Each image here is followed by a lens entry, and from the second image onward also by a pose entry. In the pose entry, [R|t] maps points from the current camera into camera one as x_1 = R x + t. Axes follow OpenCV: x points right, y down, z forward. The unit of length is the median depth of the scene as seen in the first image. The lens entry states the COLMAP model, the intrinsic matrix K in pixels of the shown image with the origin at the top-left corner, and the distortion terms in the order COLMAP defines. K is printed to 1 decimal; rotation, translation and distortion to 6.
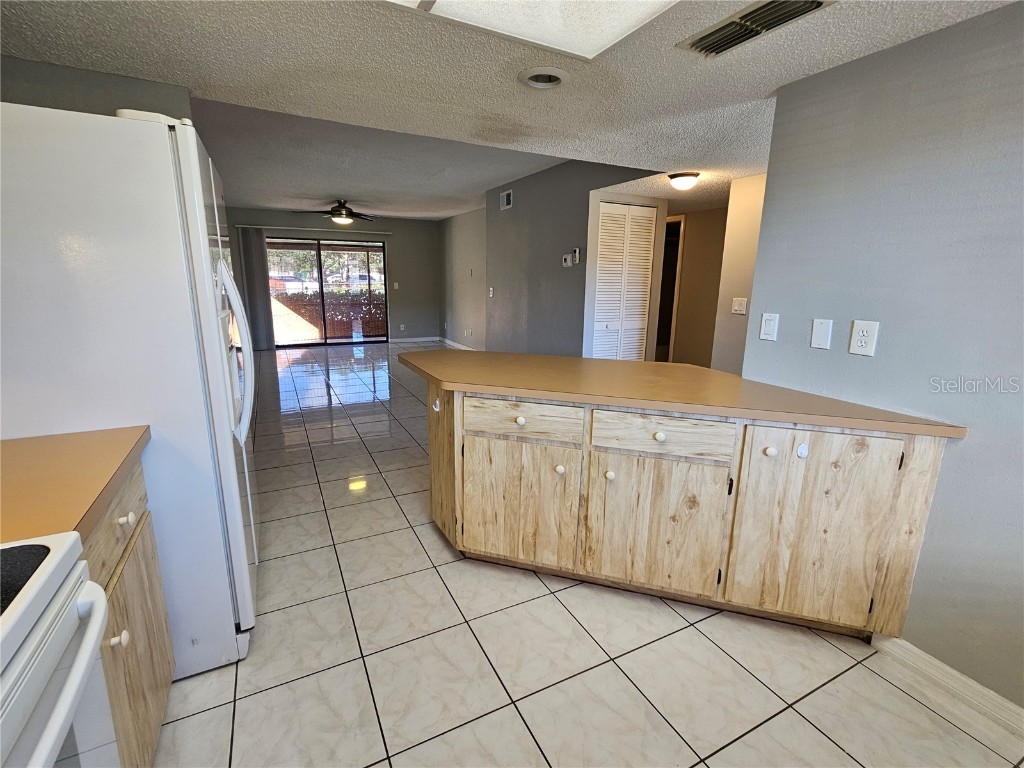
lens RADIAL K [[467.5, 0, 503.9], [0, 467.5, 375.8], [0, 0, 1]] dist [-0.002104, 0.001940]
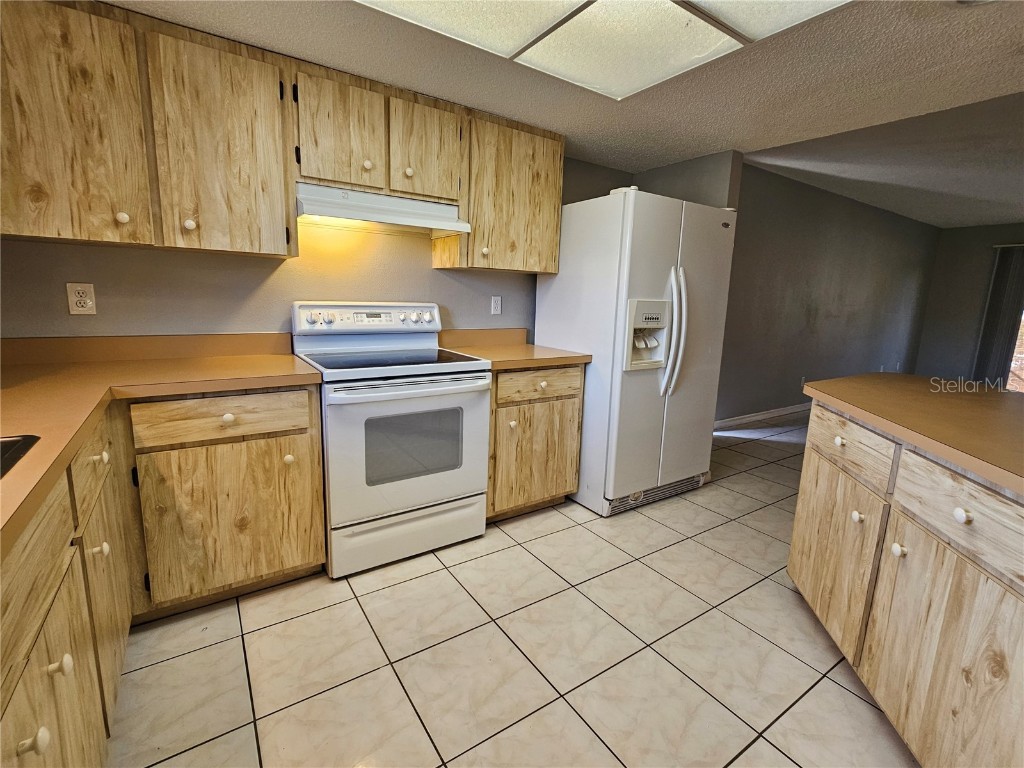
lens RADIAL K [[467.5, 0, 508.8], [0, 467.5, 378.1], [0, 0, 1]] dist [-0.002104, 0.001940]
pose [[0.118992, 0.162904, -0.979440, 0.728633], [-0.235461, 0.962939, 0.131553, 0.017105], [0.964572, 0.214966, 0.152939, 0.285014]]
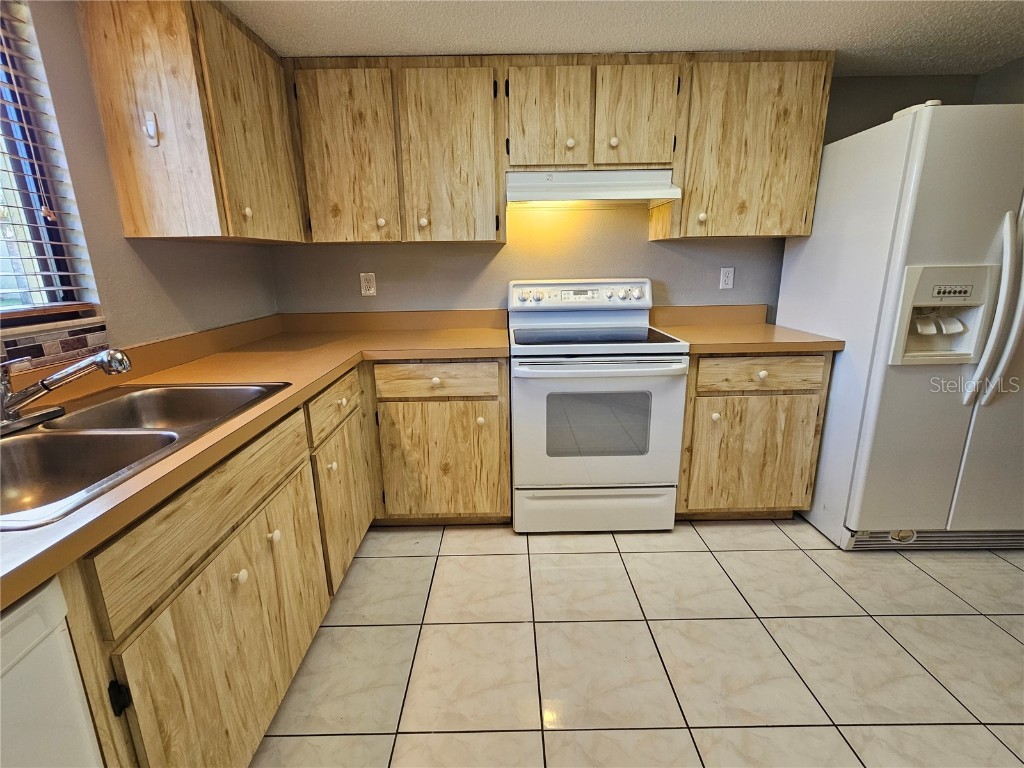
lens RADIAL K [[467.5, 0, 506.5], [0, 467.5, 378.5], [0, 0, 1]] dist [-0.002104, 0.001940]
pose [[-0.450488, 0.205887, -0.868718, 0.680076], [-0.176330, 0.933360, 0.312646, -0.037677], [0.875196, 0.294024, -0.384163, 0.468905]]
